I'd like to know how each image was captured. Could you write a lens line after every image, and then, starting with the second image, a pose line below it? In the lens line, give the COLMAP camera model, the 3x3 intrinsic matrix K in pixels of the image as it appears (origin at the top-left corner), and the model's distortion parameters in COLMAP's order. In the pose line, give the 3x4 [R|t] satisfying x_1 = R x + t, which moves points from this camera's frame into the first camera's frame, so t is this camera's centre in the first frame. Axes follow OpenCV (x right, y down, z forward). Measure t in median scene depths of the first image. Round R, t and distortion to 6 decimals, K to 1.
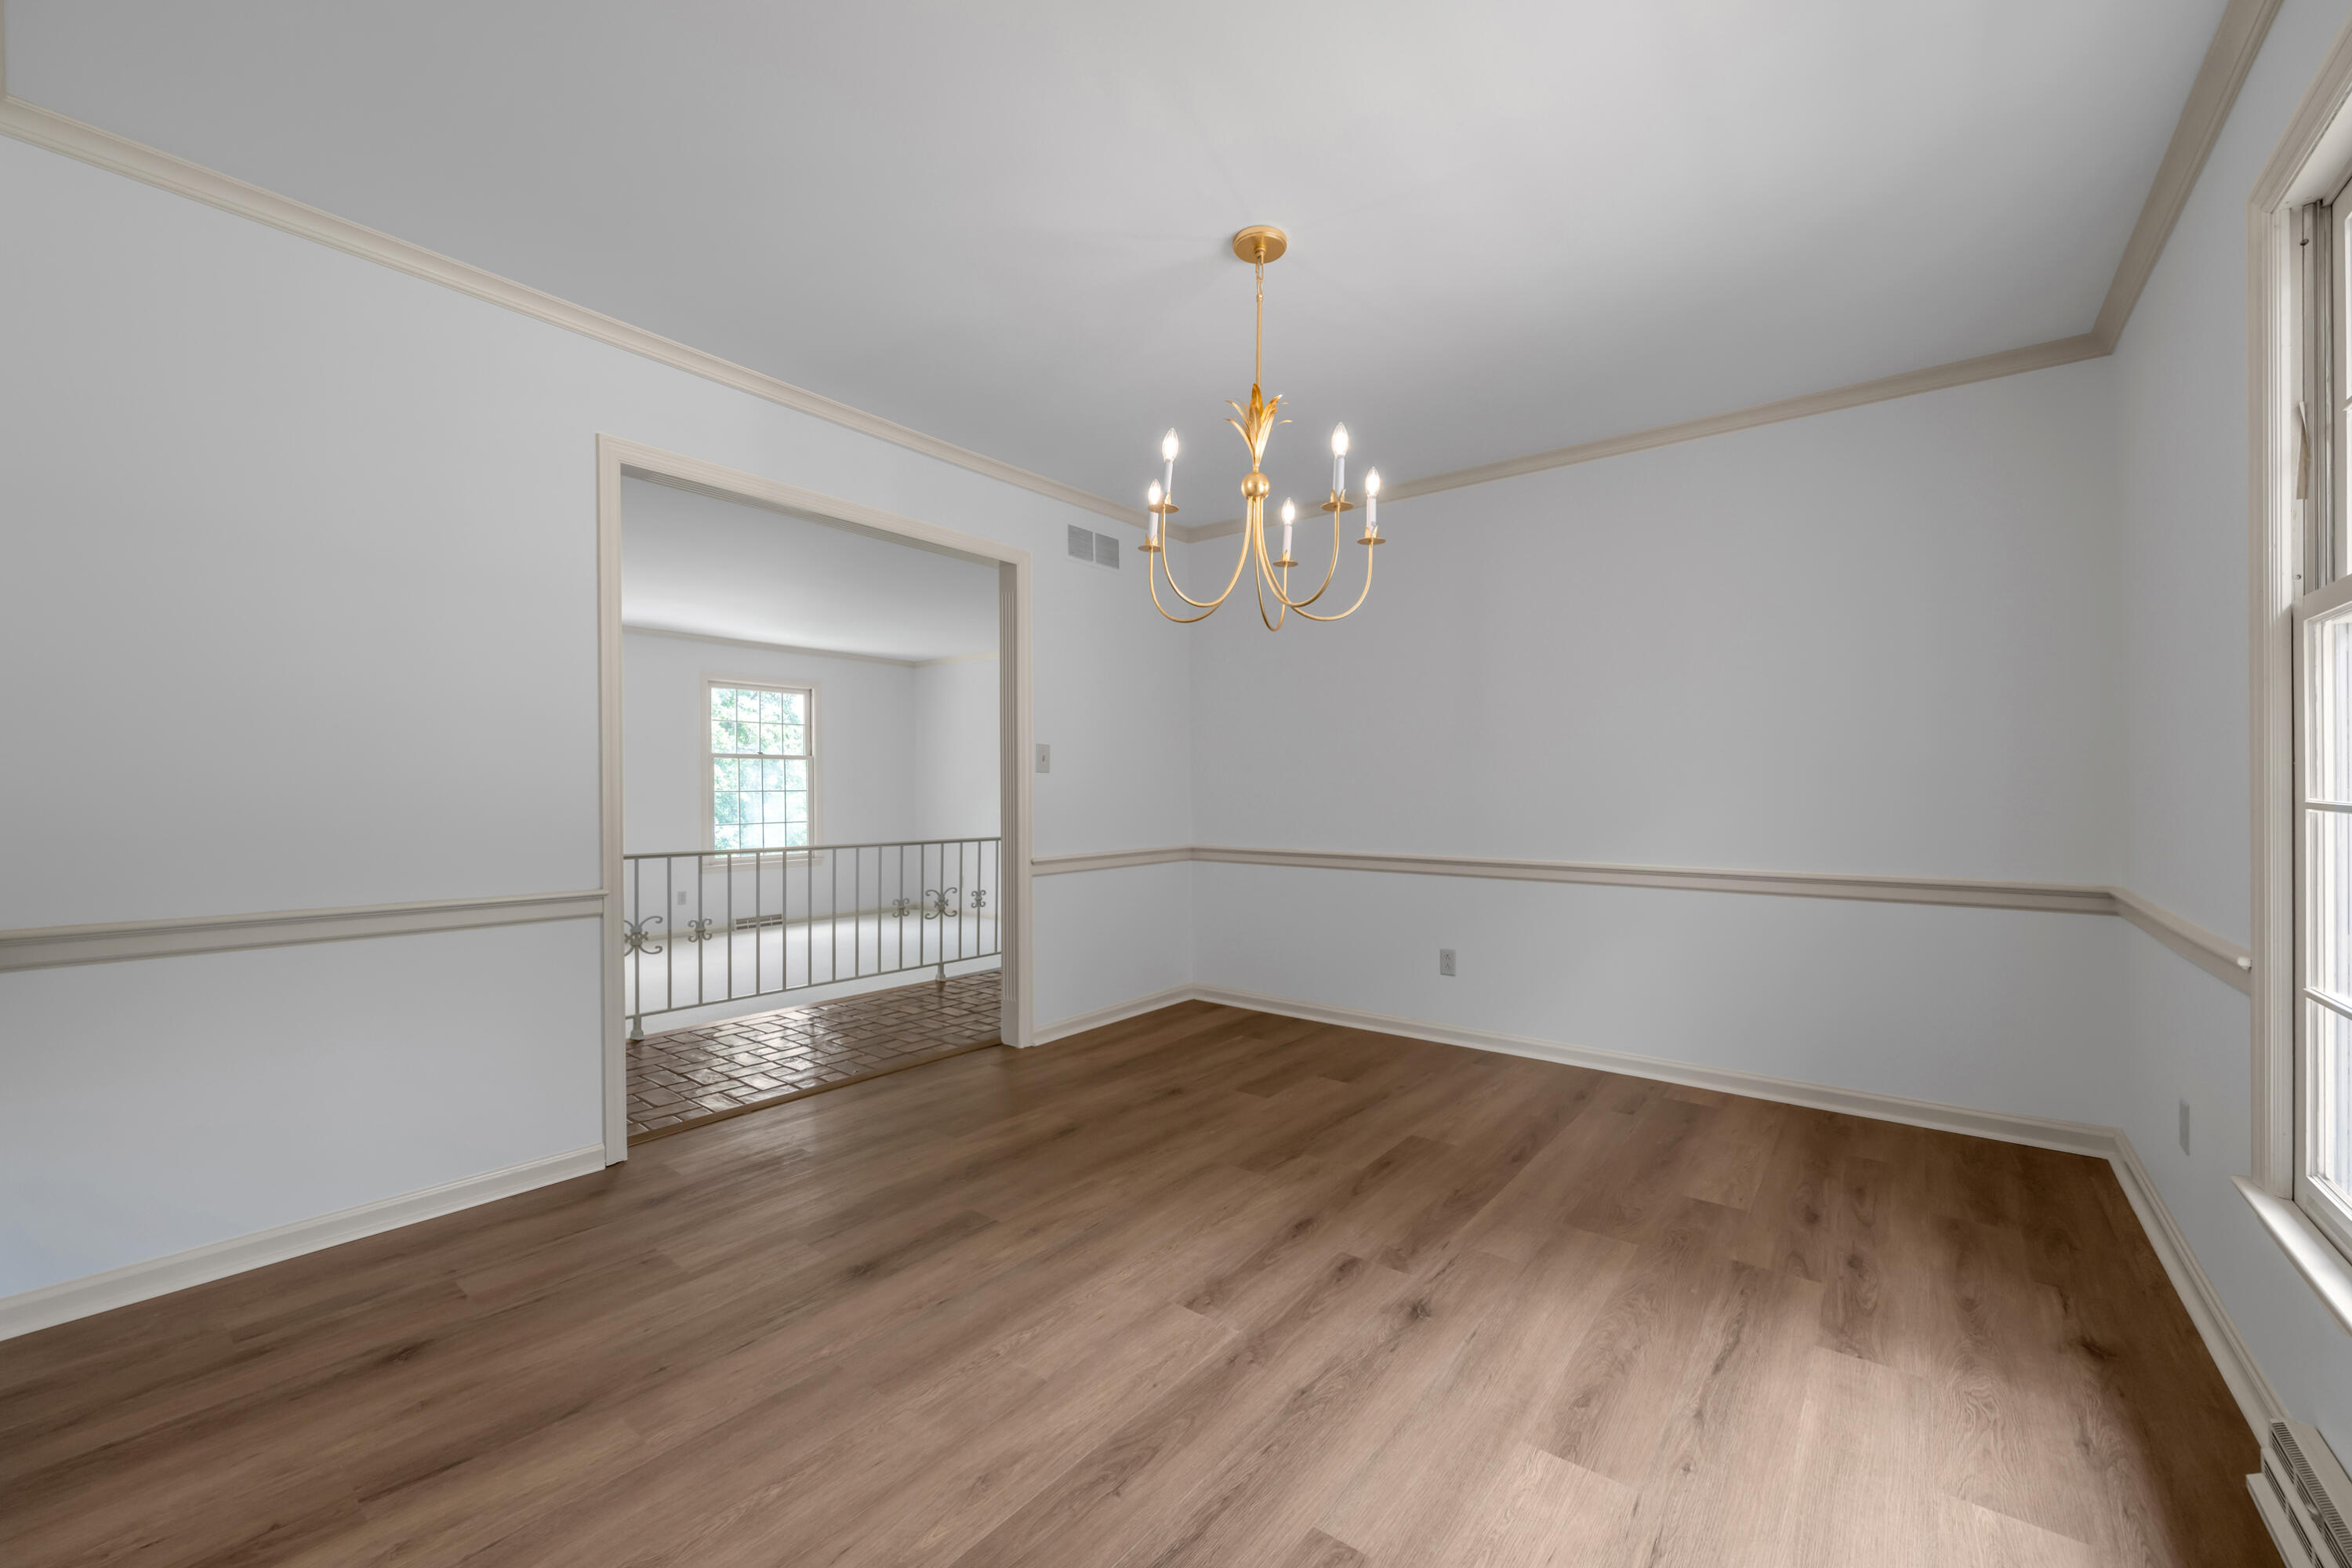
lens RADIAL K [[938.5, 0, 1190.5], [0, 938.5, 789.7], [0, 0, 1]] dist [-0.003978, -0.000075]
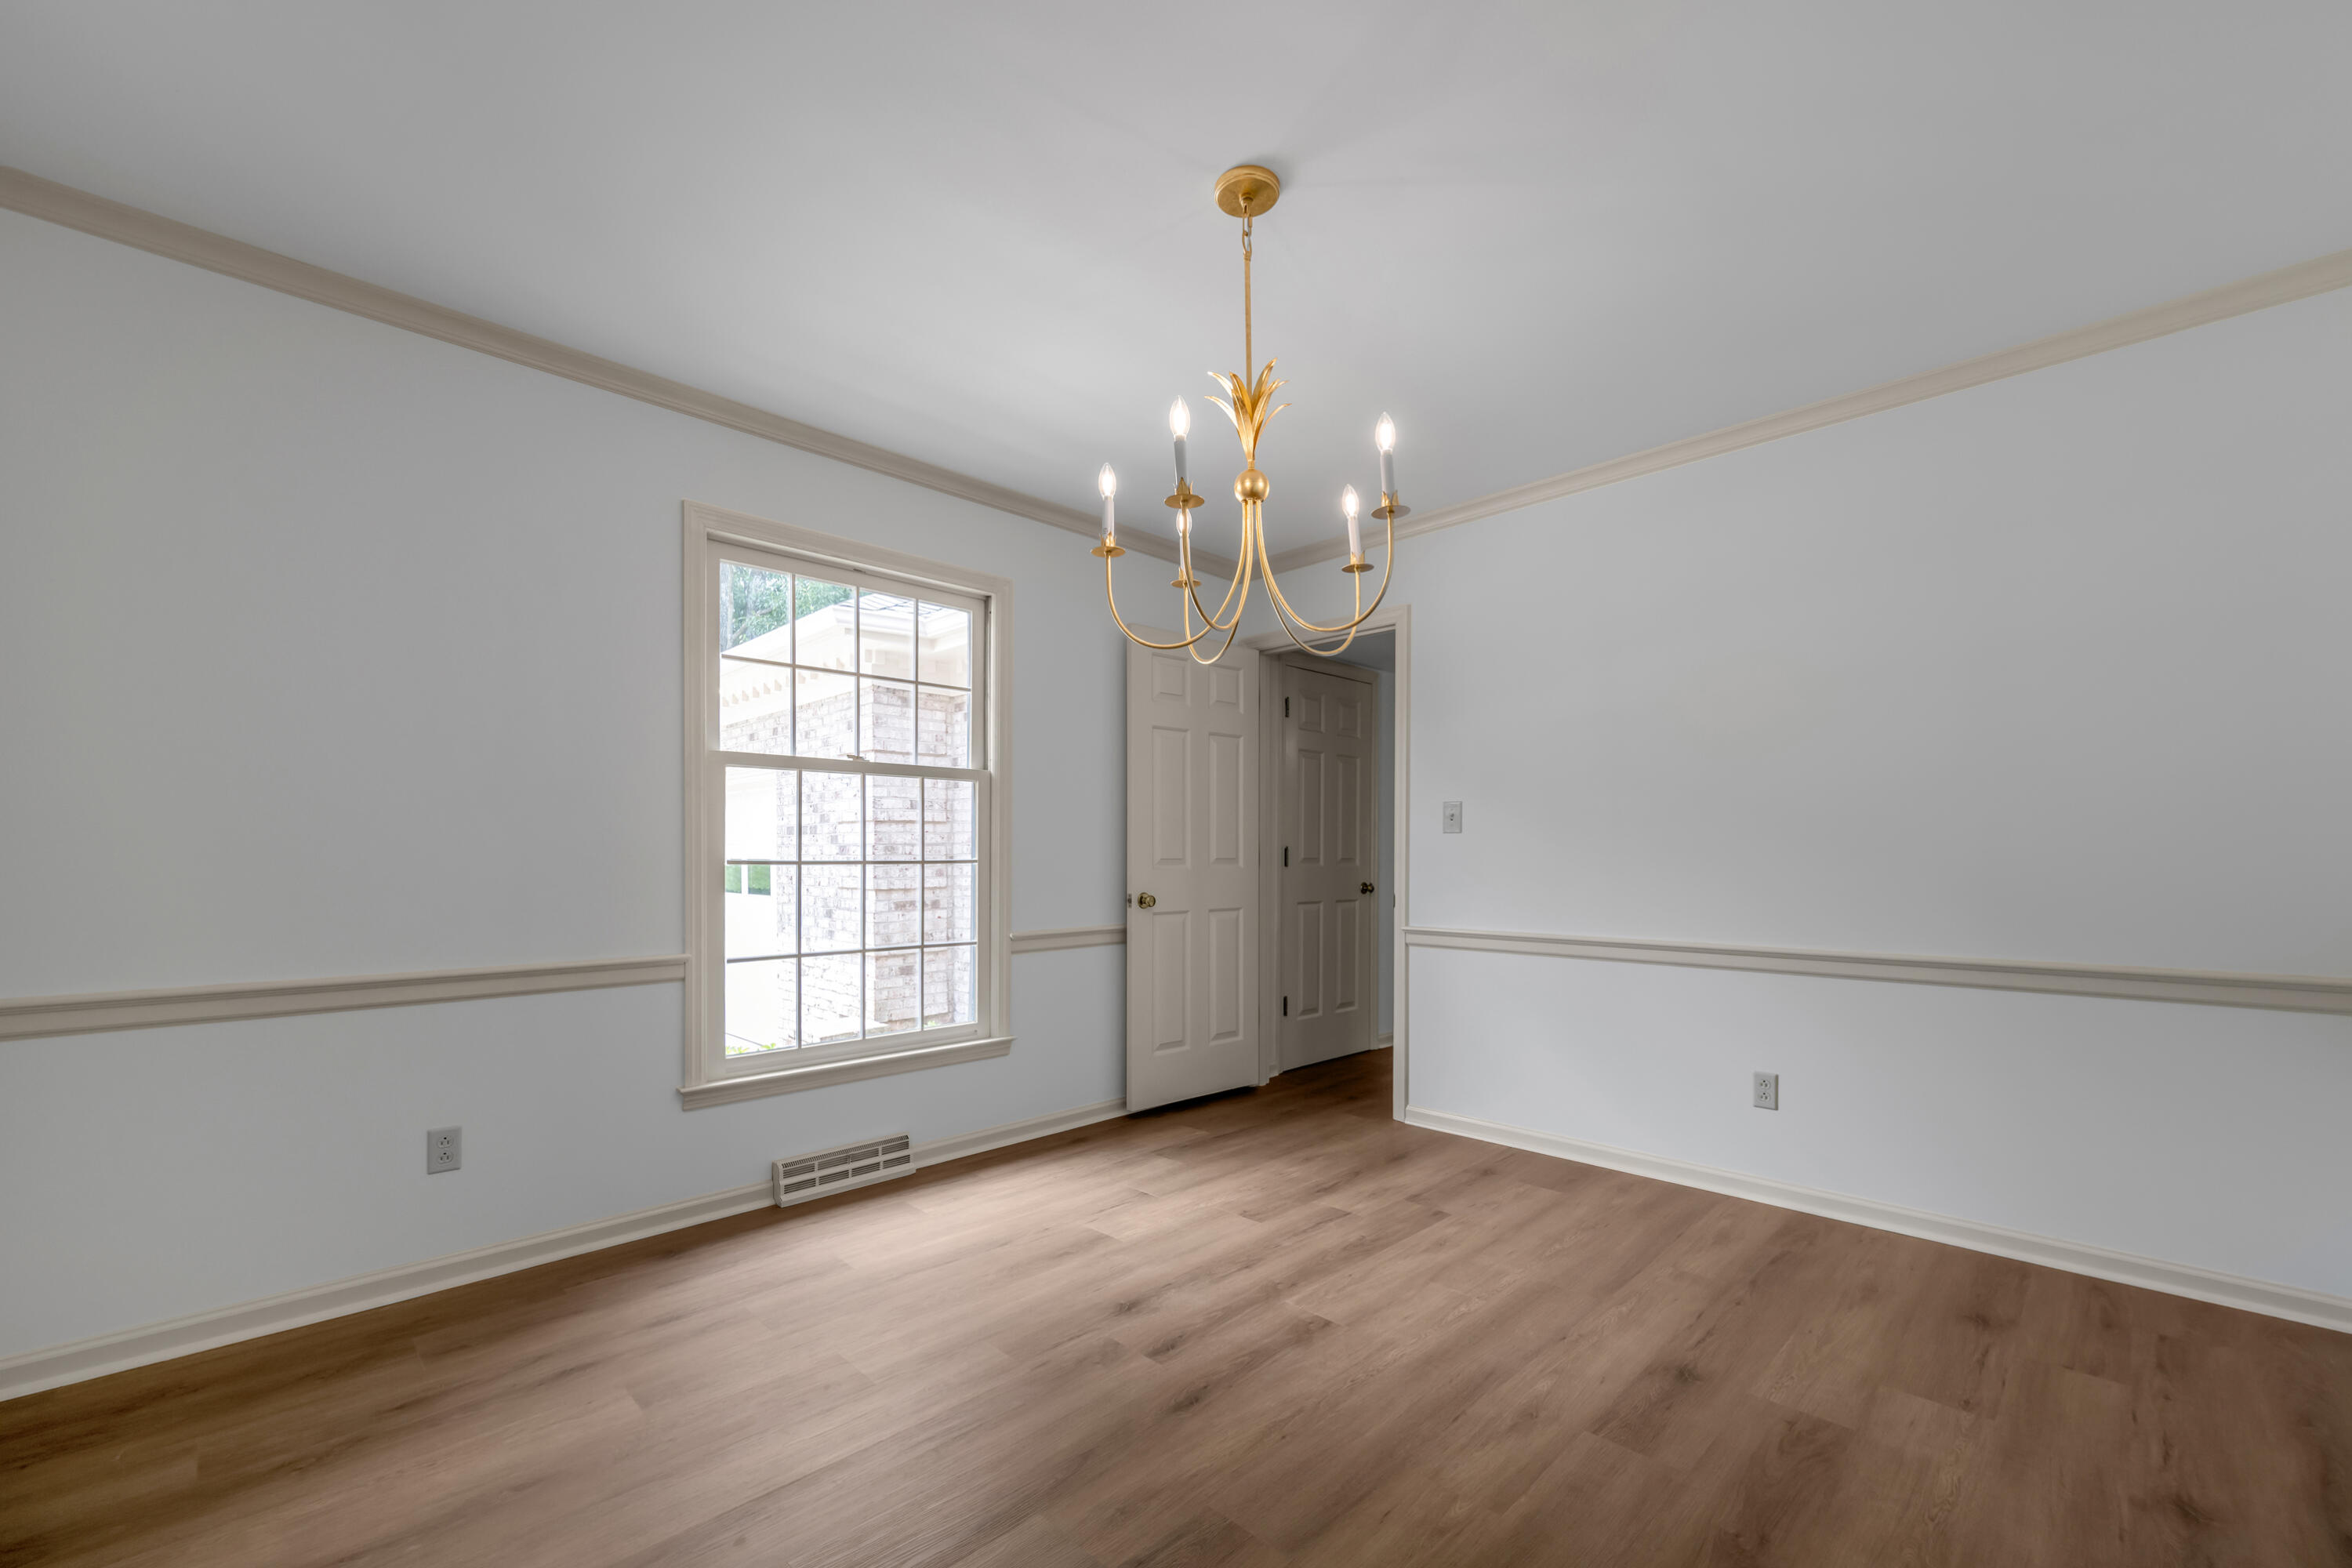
lens RADIAL K [[960.4, 0, 1173.9], [0, 960.4, 849.5], [0, 0, 1]] dist [-0.001409, -0.000014]
pose [[-0.990604, -0.001540, 0.136754, 0.024679], [-0.001737, 0.999998, -0.001320, -0.006162], [-0.136752, -0.001545, -0.990604, 2.127471]]
